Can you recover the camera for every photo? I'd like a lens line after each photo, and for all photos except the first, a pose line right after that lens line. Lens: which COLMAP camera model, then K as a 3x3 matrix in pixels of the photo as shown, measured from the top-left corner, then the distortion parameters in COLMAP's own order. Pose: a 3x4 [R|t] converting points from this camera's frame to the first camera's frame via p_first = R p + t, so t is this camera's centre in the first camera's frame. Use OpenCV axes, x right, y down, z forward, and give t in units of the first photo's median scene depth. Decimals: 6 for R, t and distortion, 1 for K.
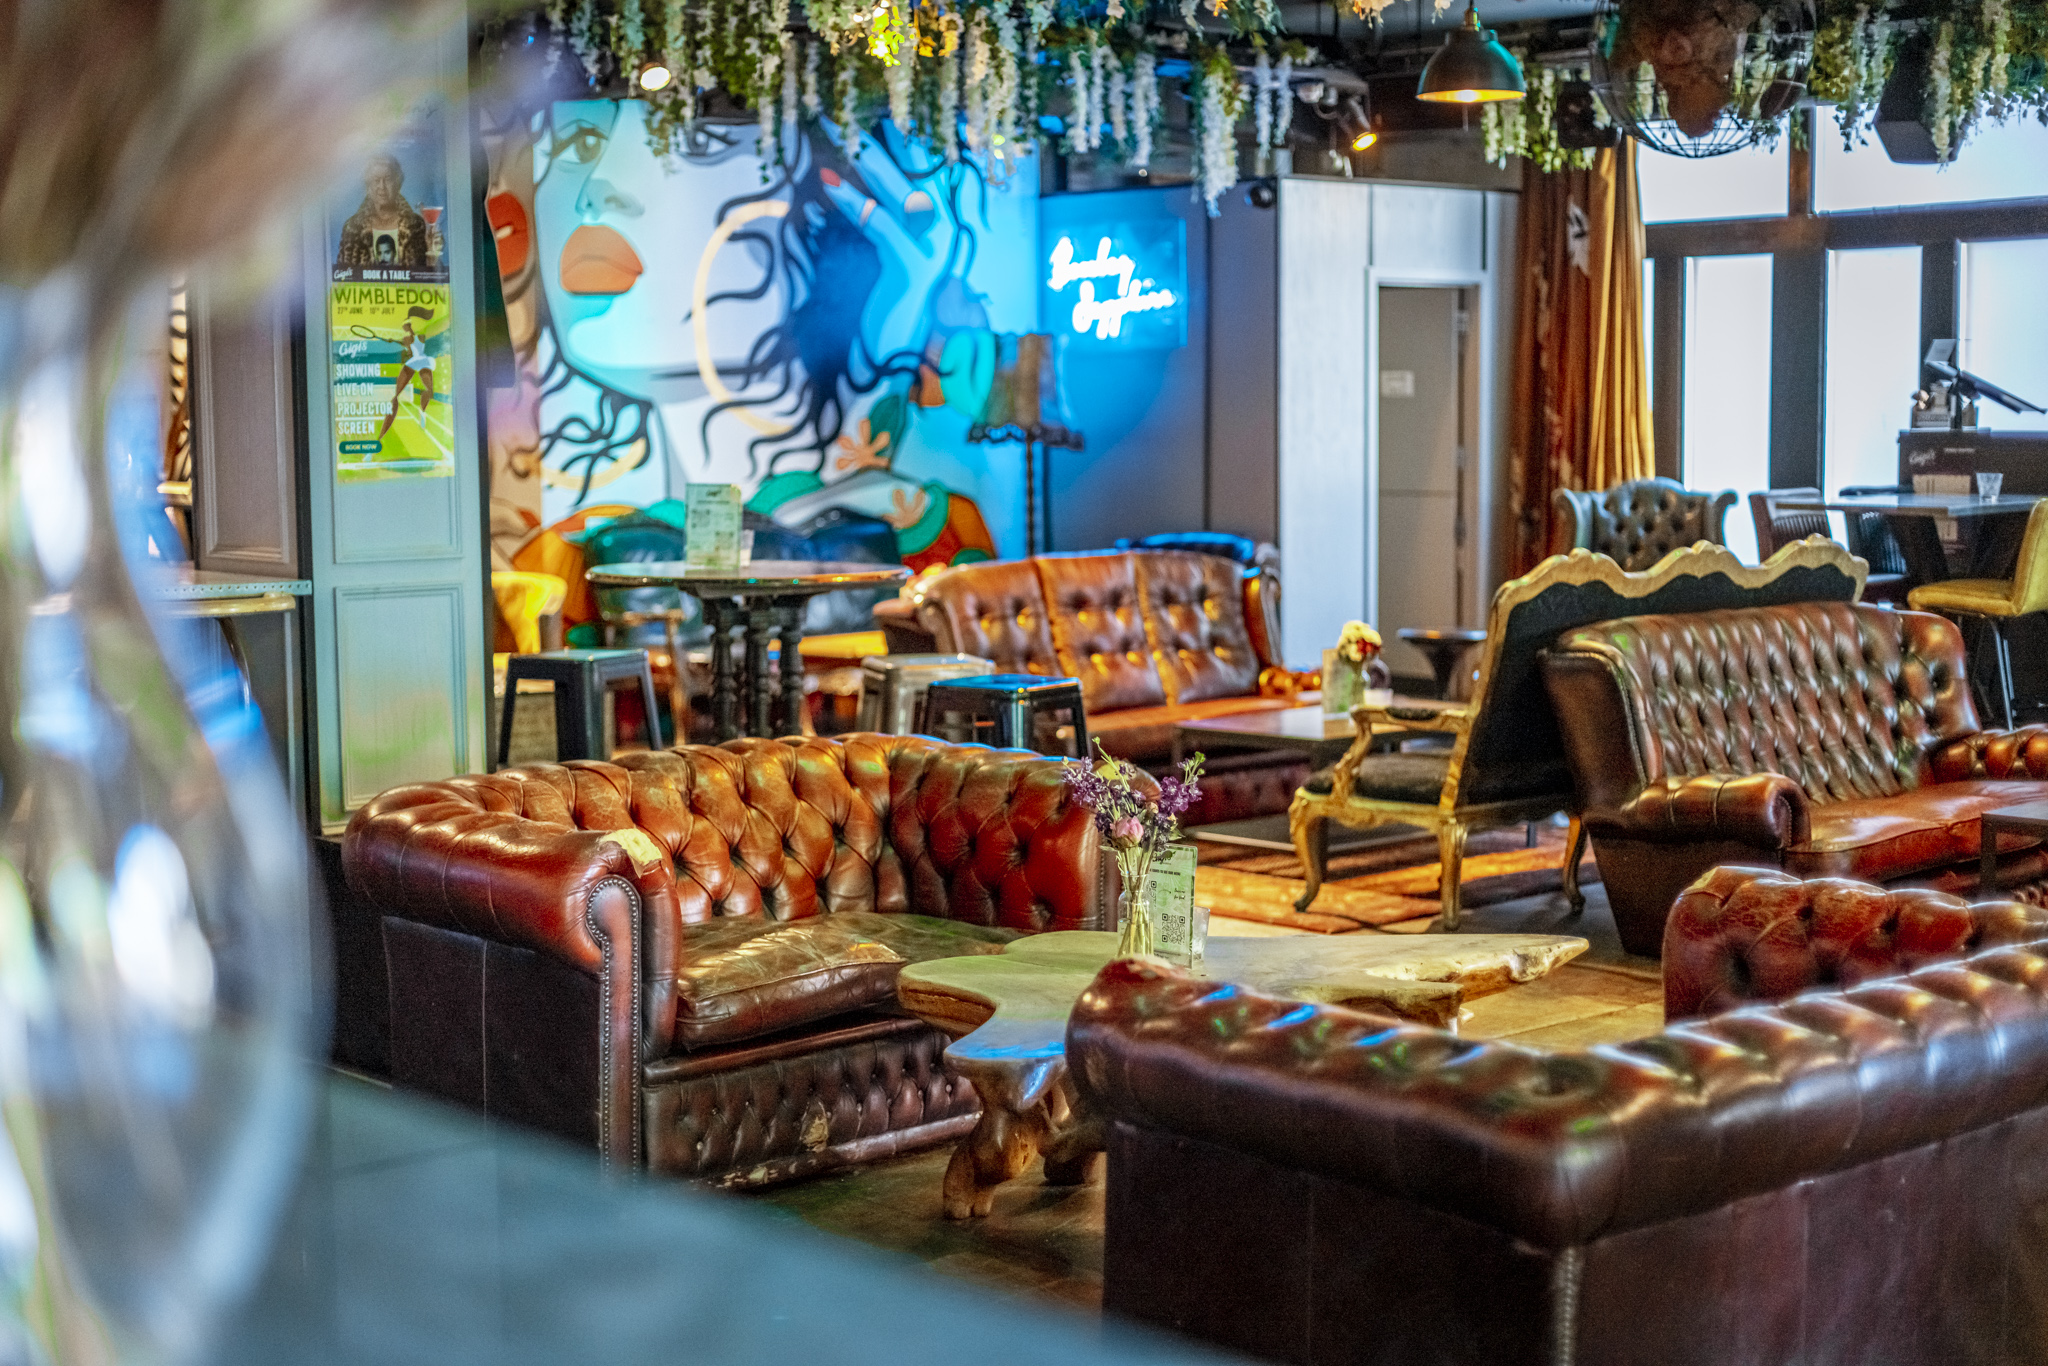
lens RADIAL K [[2915.8, 0, 1020.1], [0, 2915.8, 682.0], [0, 0, 1]] dist [0.020117, 0.000000]
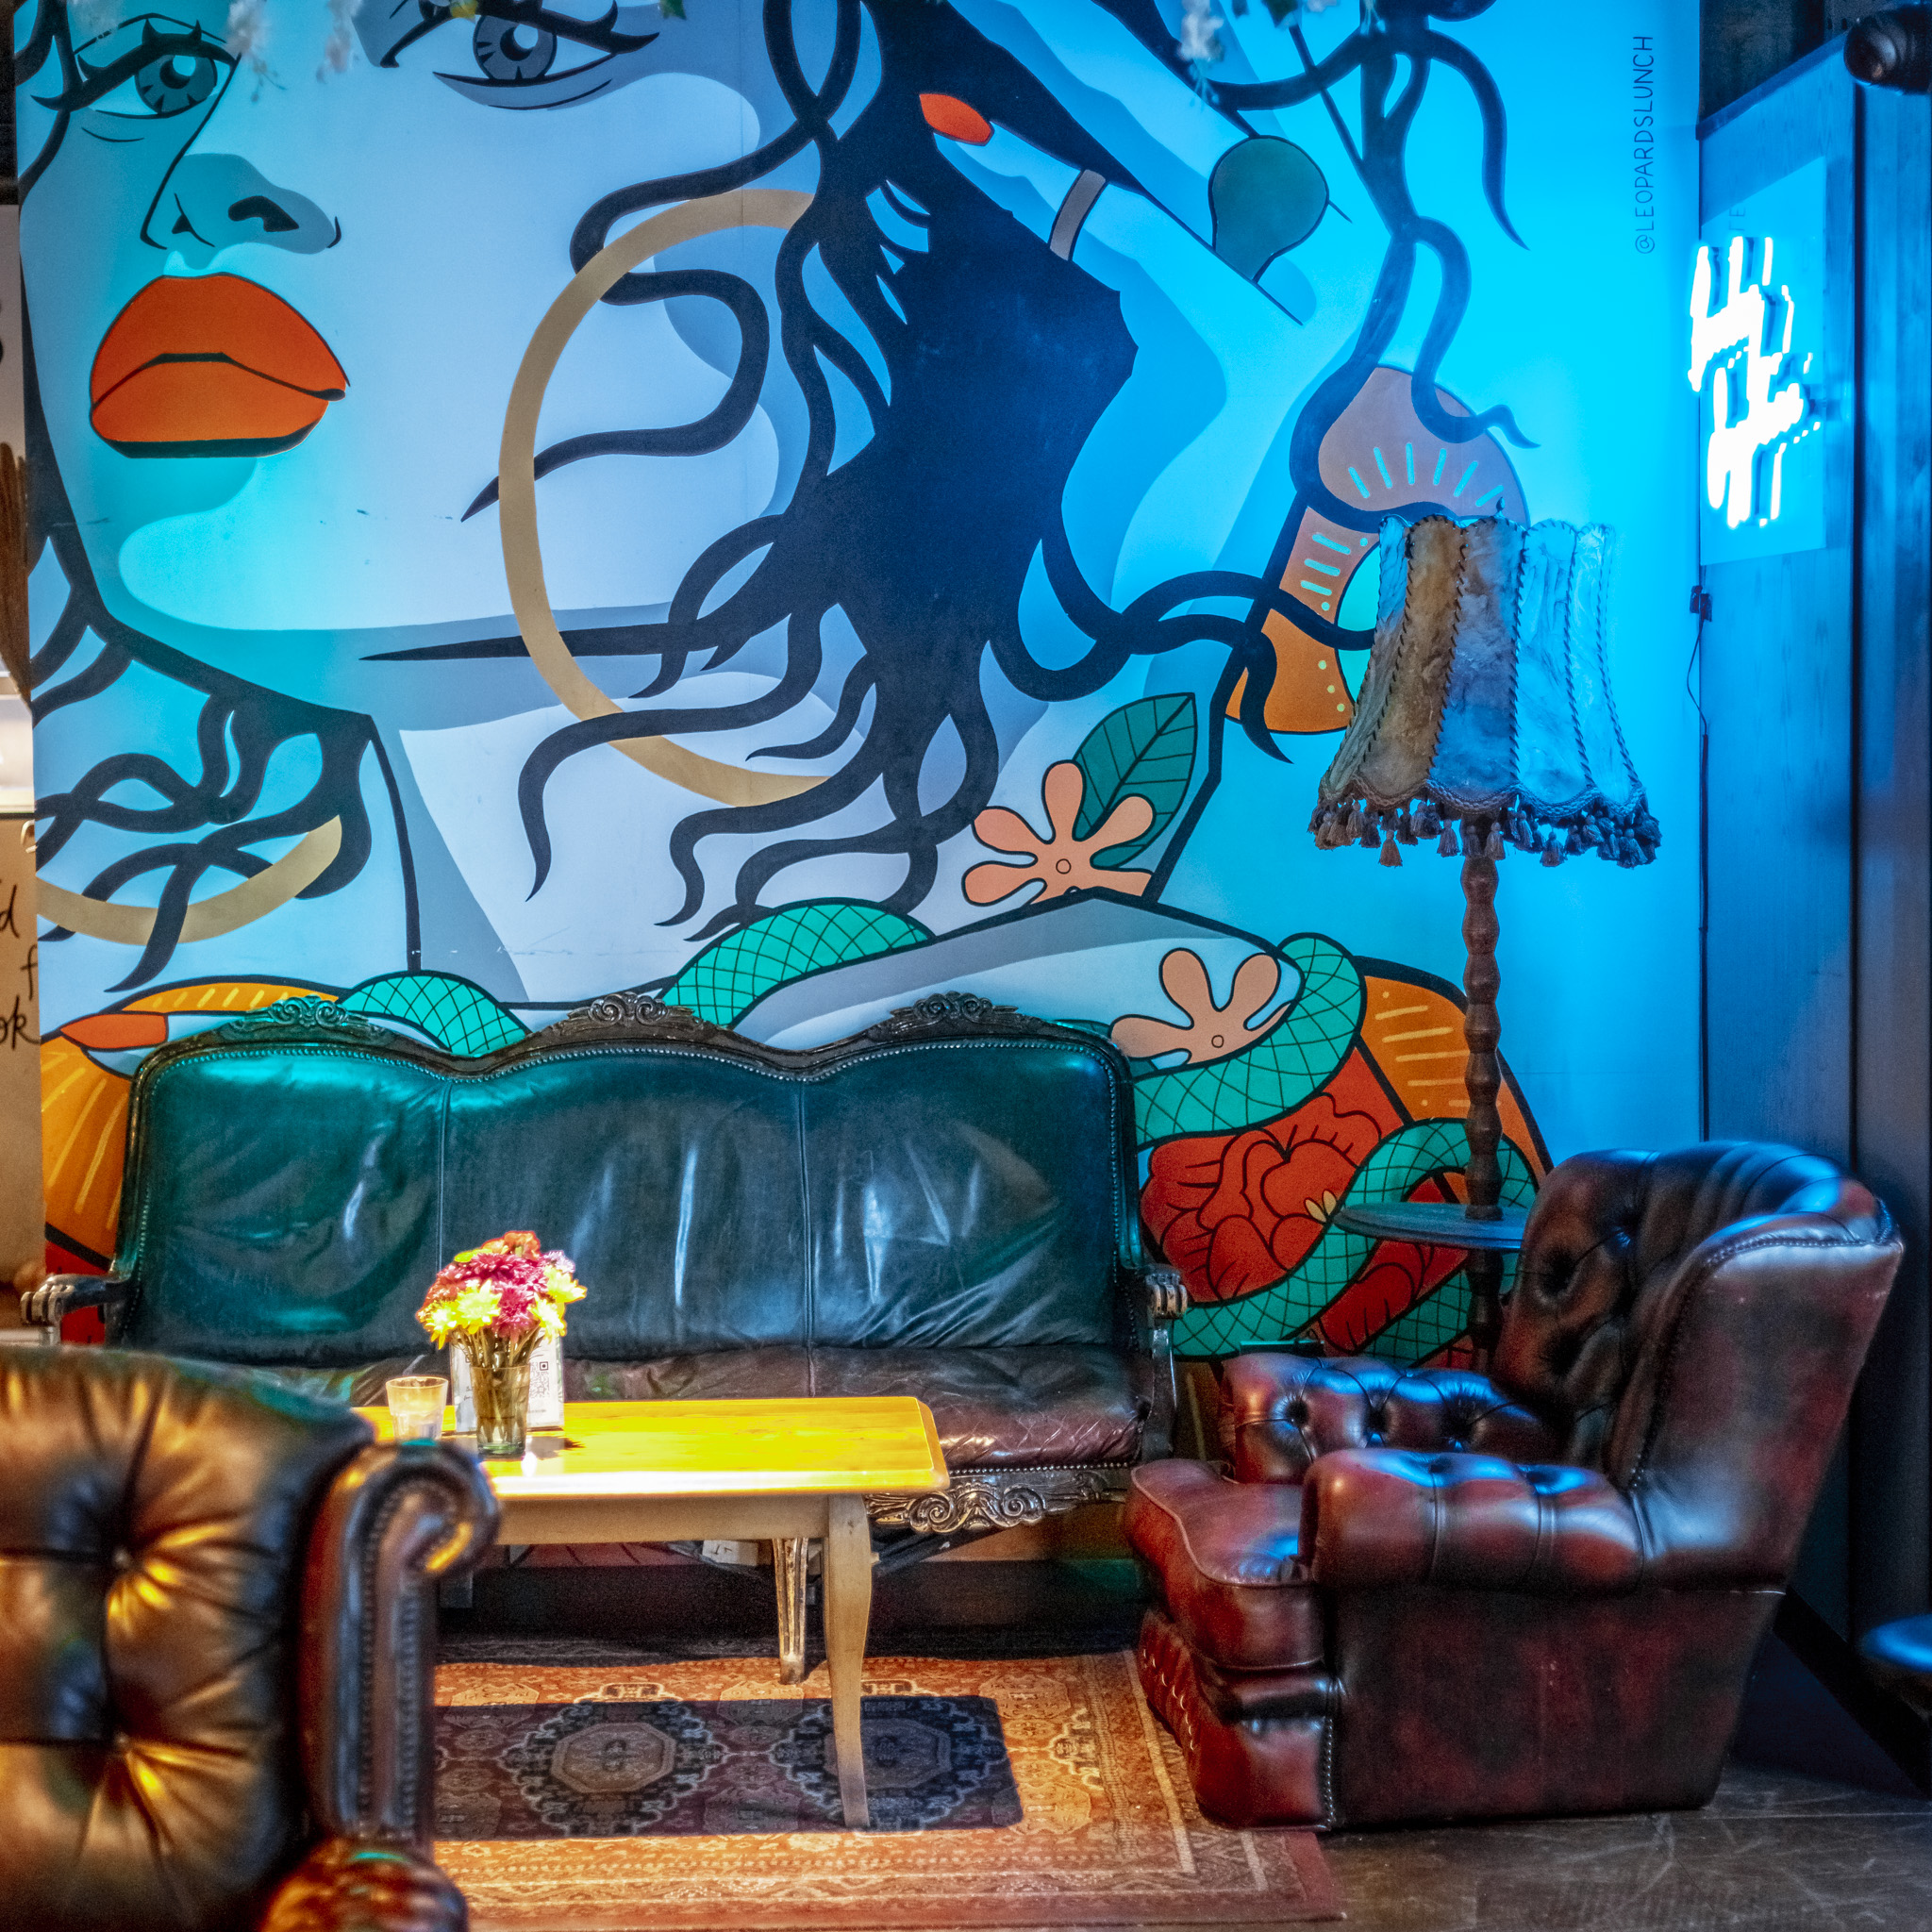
lens RADIAL K [[4199.9, 0, 966.2], [0, 4199.9, 964.3], [0, 0, 1]] dist [-0.040629, 0.000000]
pose [[0.764130, 0.043727, -0.643578, 0.299049], [-0.057932, 0.998320, -0.000954, -0.068051], [0.642455, 0.038012, 0.765380, 0.627466]]
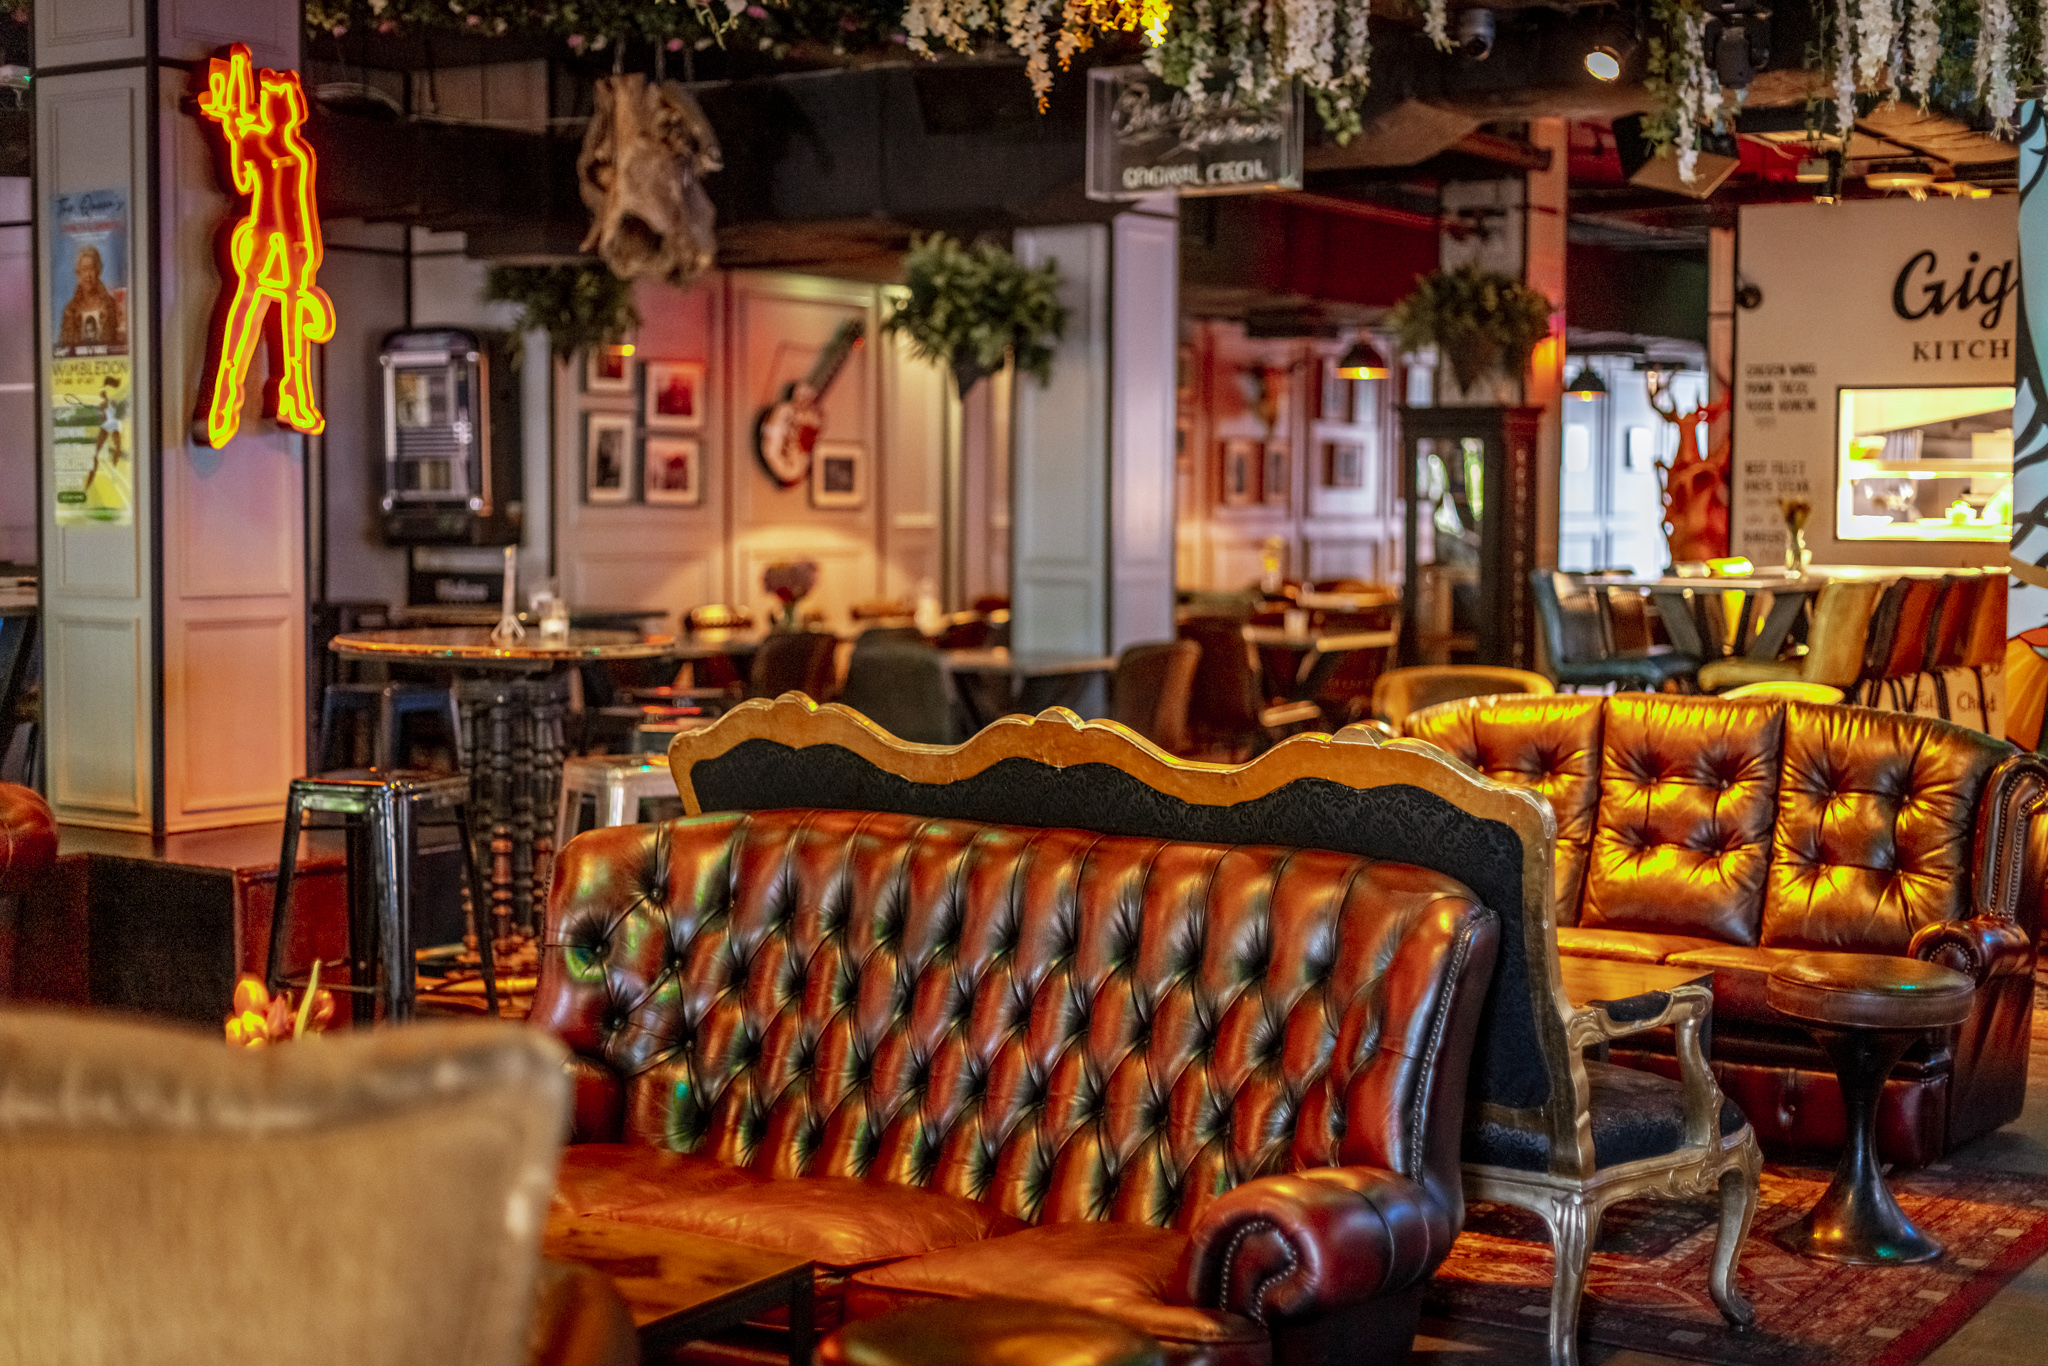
lens RADIAL K [[2915.8, 0, 1017.3], [0, 2915.8, 682.0], [0, 0, 1]] dist [0.020117, 0.000000]
pose [[0.245904, 0.072757, -0.966560, 0.509755], [-0.100263, 0.993739, 0.049295, -0.051878], [0.964095, 0.084788, 0.251659, 0.543338]]
